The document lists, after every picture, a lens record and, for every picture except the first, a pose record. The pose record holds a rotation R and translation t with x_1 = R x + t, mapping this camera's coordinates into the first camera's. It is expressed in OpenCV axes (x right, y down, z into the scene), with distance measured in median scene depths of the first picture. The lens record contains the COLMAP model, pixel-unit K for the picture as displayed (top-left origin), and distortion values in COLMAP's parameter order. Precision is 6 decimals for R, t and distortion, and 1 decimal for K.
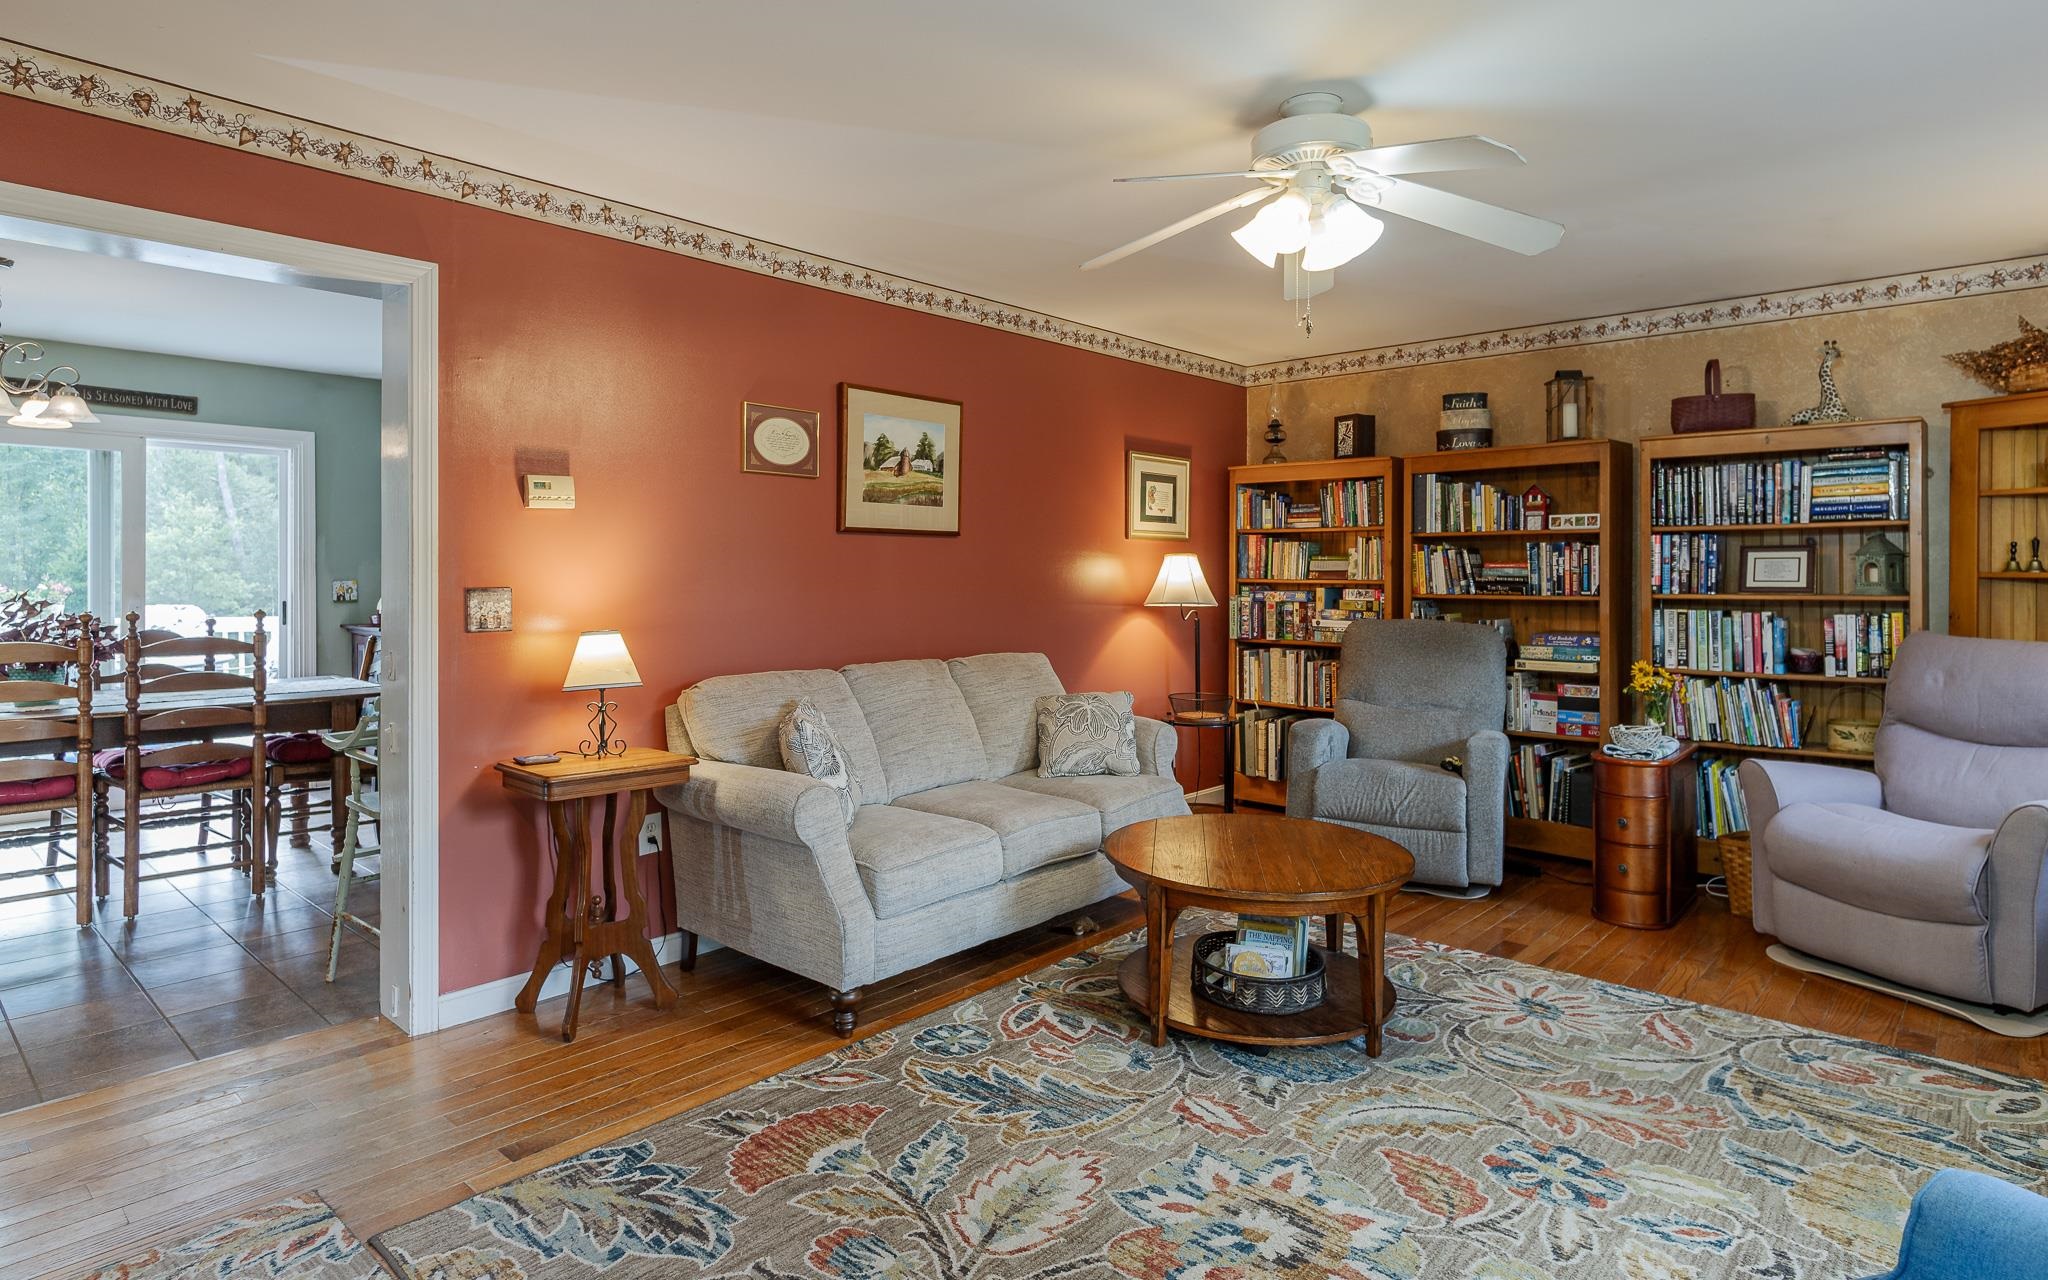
lens RADIAL K [[1078.3, 0, 1049.9], [0, 1078.3, 605.5], [0, 0, 1]] dist [0.007433, -0.004321]
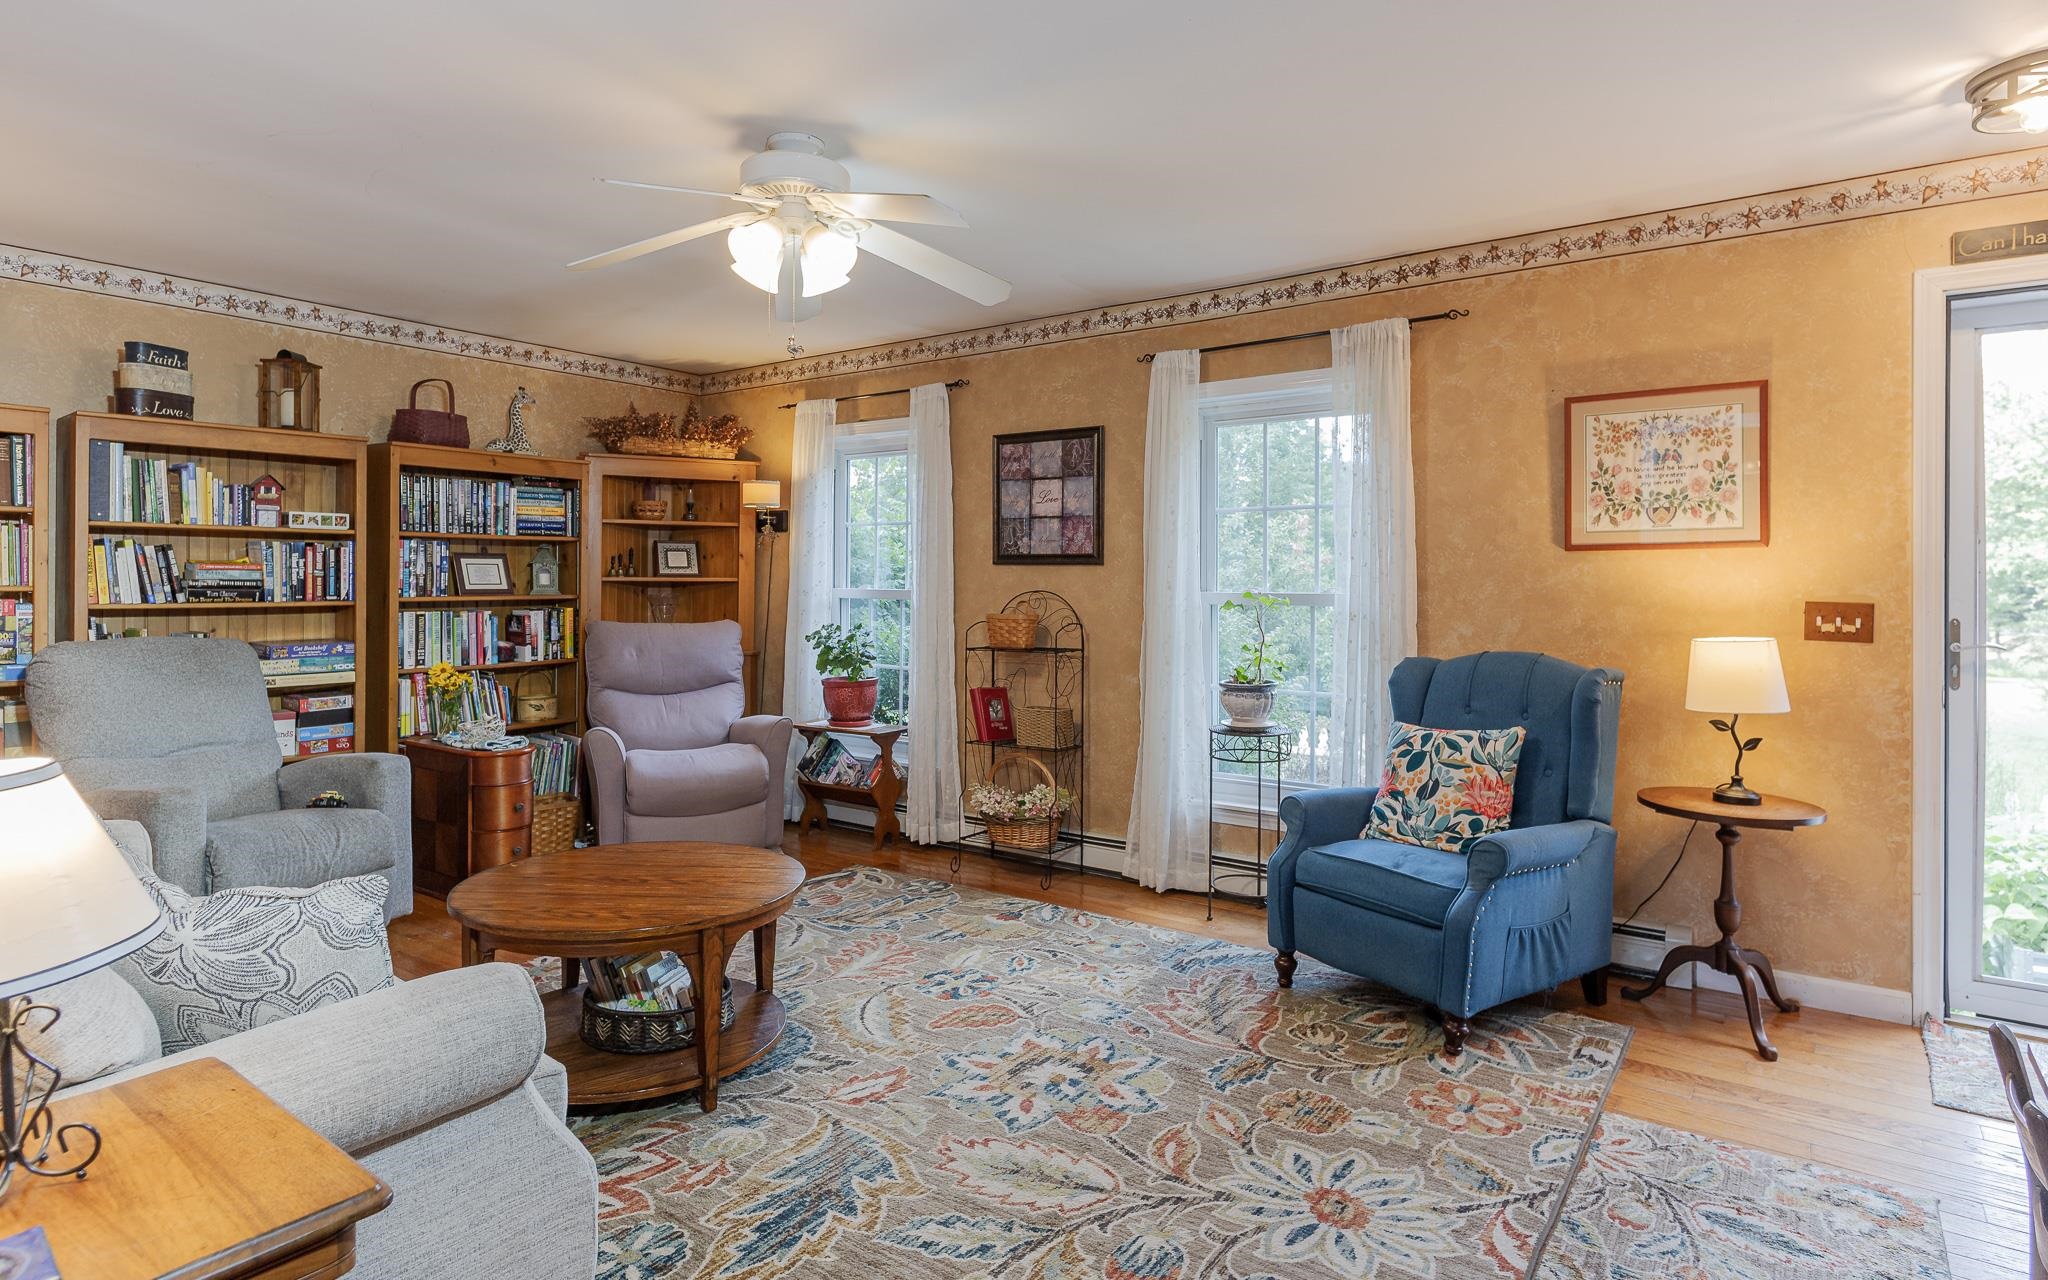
lens RADIAL K [[1078.3, 0, 1010.6], [0, 1078.3, 587.8], [0, 0, 1]] dist [0.007433, -0.004321]
pose [[-0.085644, -0.008731, 0.996288, -0.697402], [0.022360, 0.999693, 0.010683, -0.024297], [-0.996075, 0.023192, -0.085423, 0.712939]]
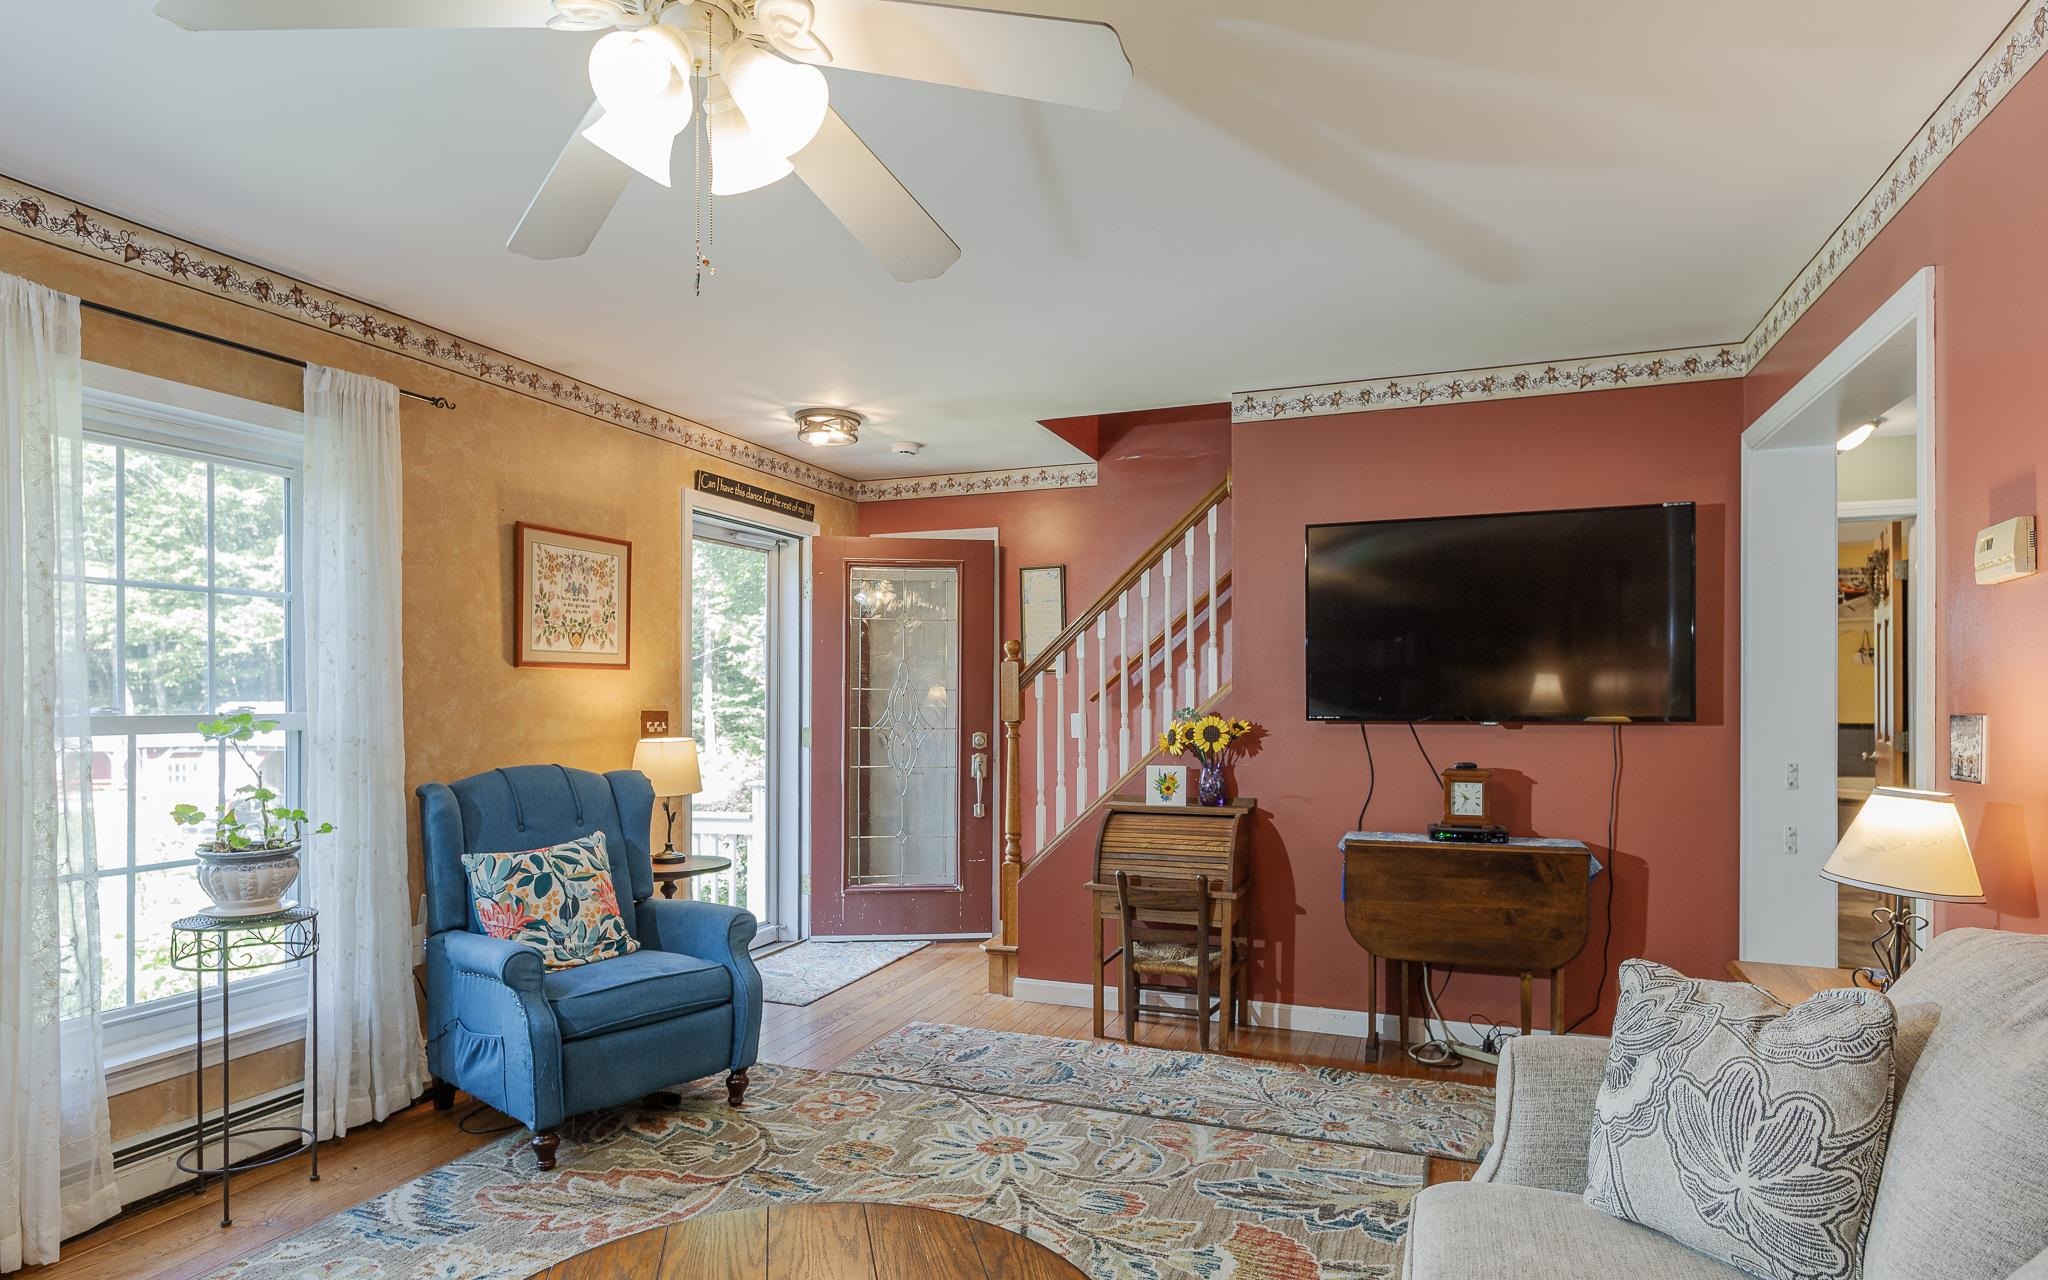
lens RADIAL K [[1078.3, 0, 1033.2], [0, 1078.3, 705.4], [0, 0, 1]] dist [0.007433, -0.004321]
pose [[-0.936205, 0.004626, -0.351424, 0.225530], [-0.006902, 0.999479, 0.031544, -0.036534], [0.351387, 0.031957, -0.935685, 1.317063]]
